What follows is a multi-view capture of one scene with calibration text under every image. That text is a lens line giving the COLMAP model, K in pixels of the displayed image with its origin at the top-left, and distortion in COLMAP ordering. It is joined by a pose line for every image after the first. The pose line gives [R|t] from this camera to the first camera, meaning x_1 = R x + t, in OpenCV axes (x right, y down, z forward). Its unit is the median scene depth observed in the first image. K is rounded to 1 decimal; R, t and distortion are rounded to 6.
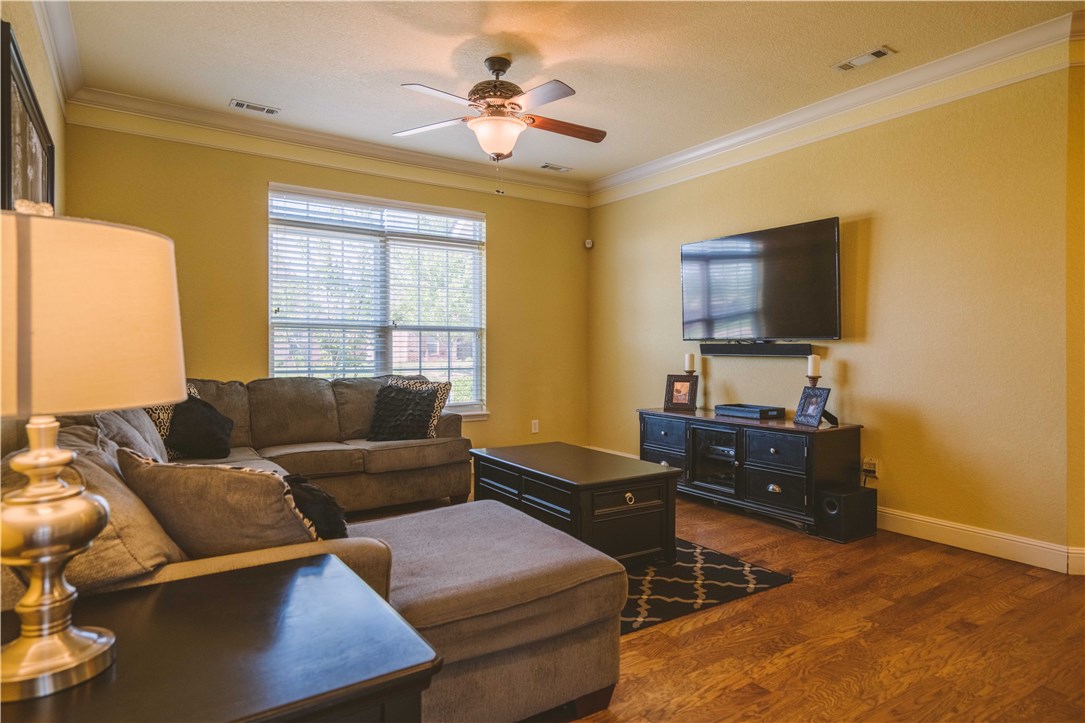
lens RADIAL K [[623.3, 0, 544.9], [0, 623.3, 342.2], [0, 0, 1]] dist [0.012928, -0.000288]
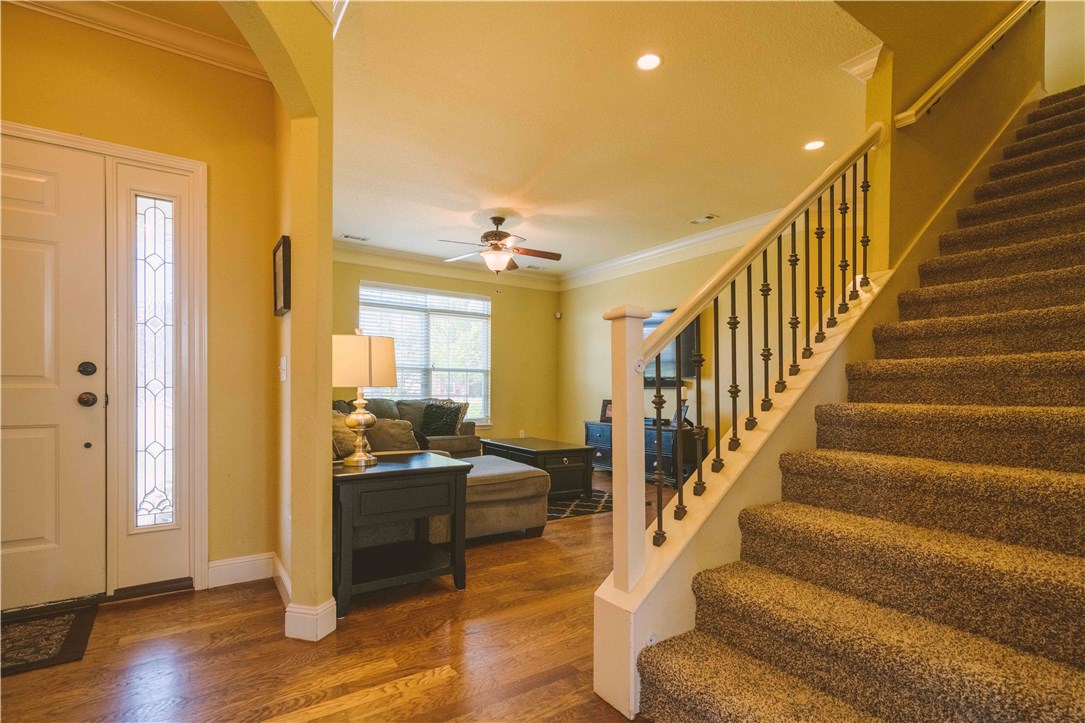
lens RADIAL K [[509.9, 0, 526.7], [0, 509.9, 390.6], [0, 0, 1]] dist [0.005304, 0.000905]
pose [[0.999592, 0.008310, -0.027317, 0.037010], [-0.007956, 0.999884, 0.013019, 0.013662], [0.027422, -0.012796, 0.999542, -0.325618]]
